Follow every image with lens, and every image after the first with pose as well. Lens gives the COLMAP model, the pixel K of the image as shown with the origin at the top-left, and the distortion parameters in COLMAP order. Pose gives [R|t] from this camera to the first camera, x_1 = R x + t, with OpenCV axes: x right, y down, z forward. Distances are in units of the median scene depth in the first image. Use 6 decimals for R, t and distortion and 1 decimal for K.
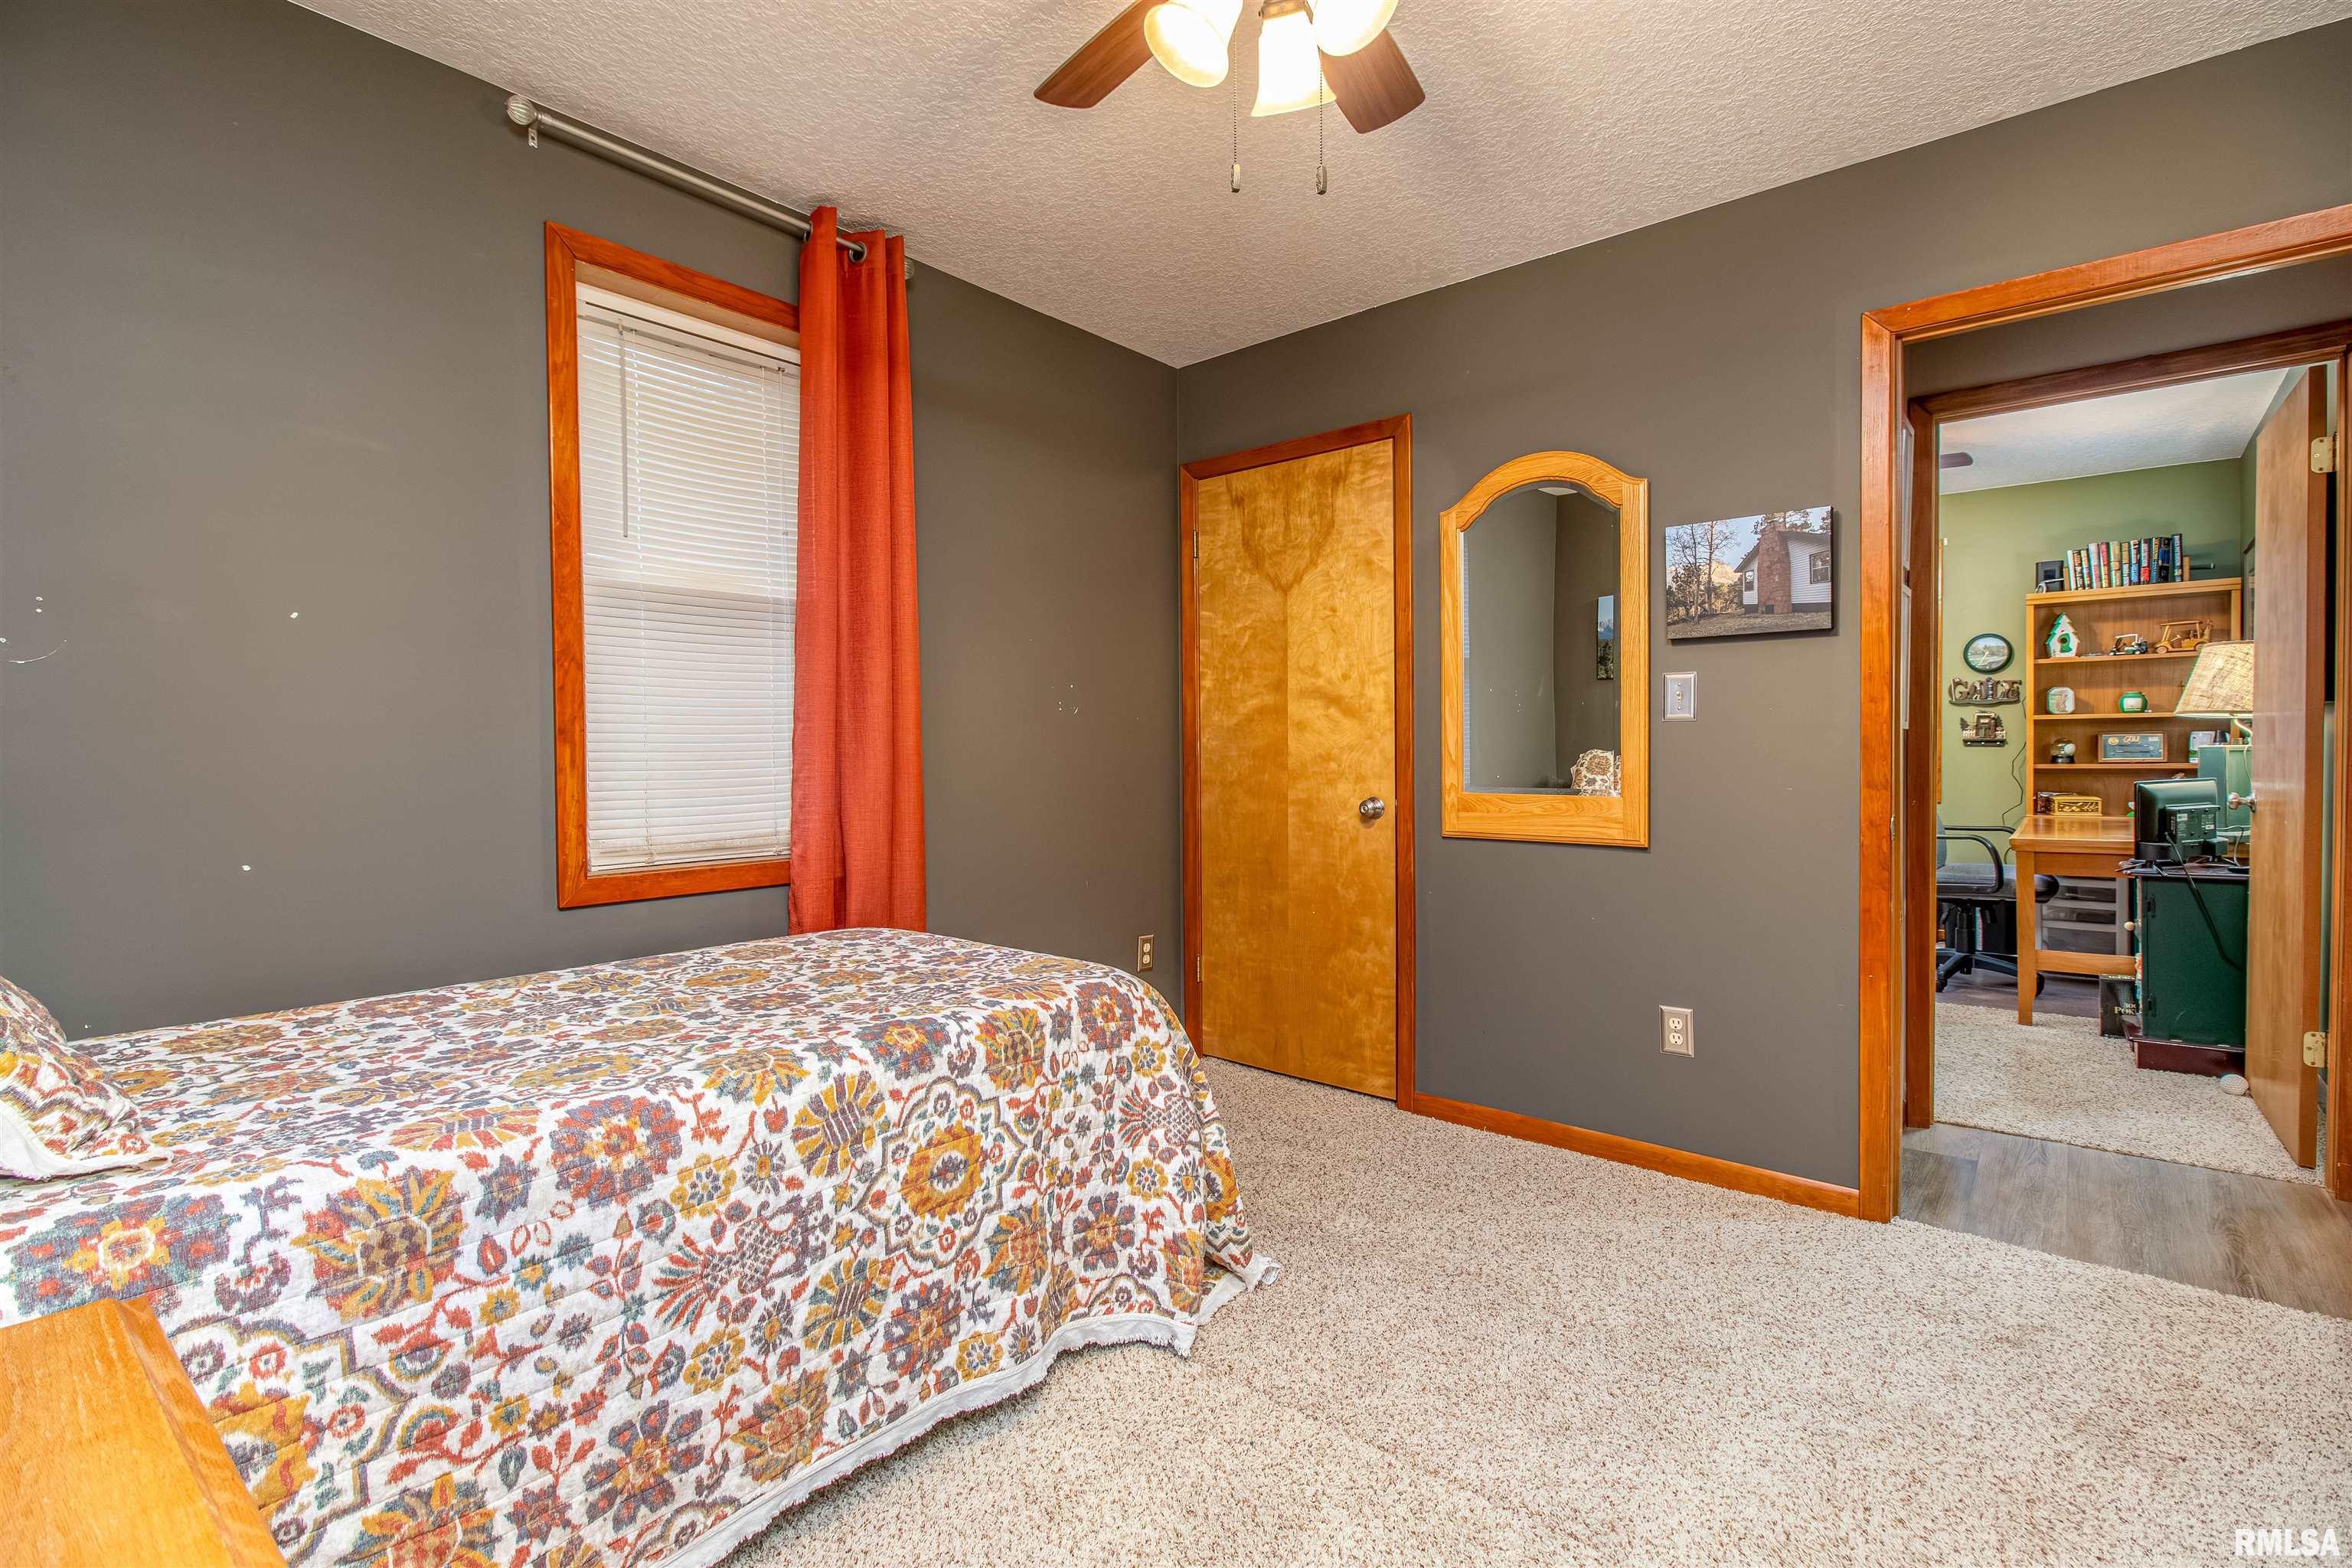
lens RADIAL K [[1103.2, 0, 1166.8], [0, 1103.2, 764.2], [0, 0, 1]] dist [0.002239, 0.000382]
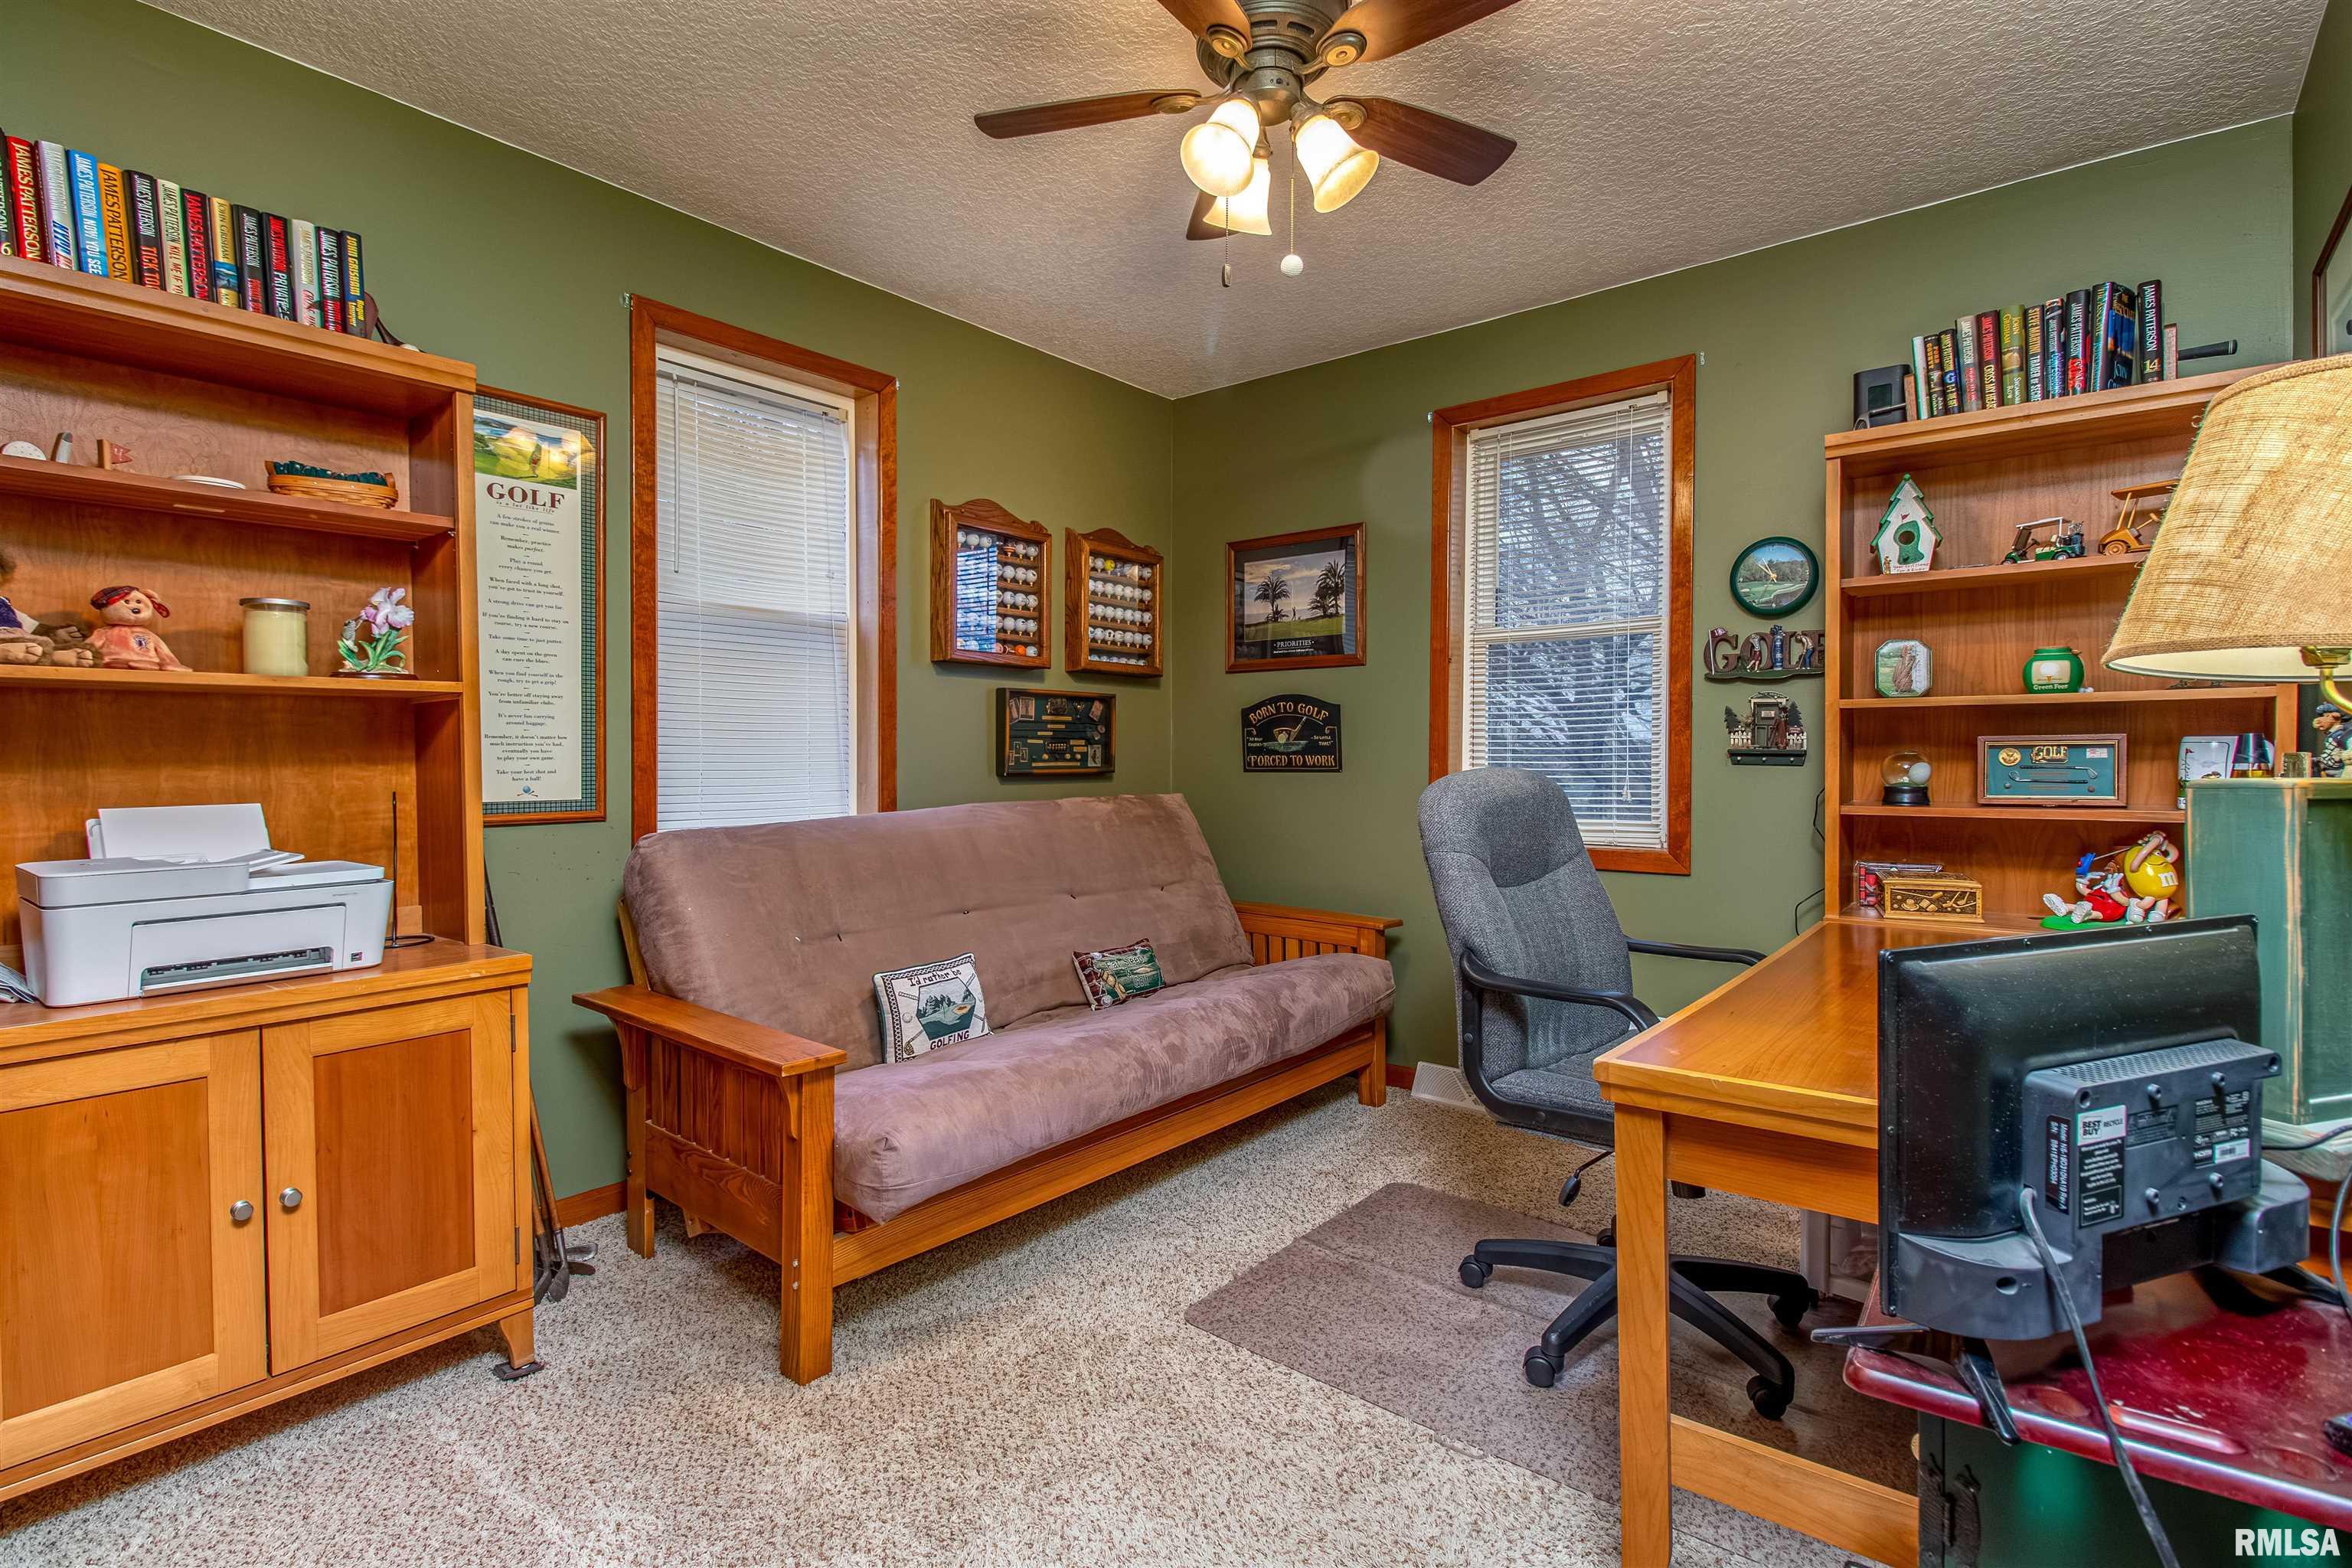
lens RADIAL K [[1103.2, 0, 1173.8], [0, 1103.2, 776.2], [0, 0, 1]] dist [0.002239, 0.000382]
pose [[0.999993, 0.003676, -0.000174, 0.698053], [-0.003675, 0.999990, 0.002387, -0.016776], [0.000183, -0.002386, 0.999997, 0.743662]]
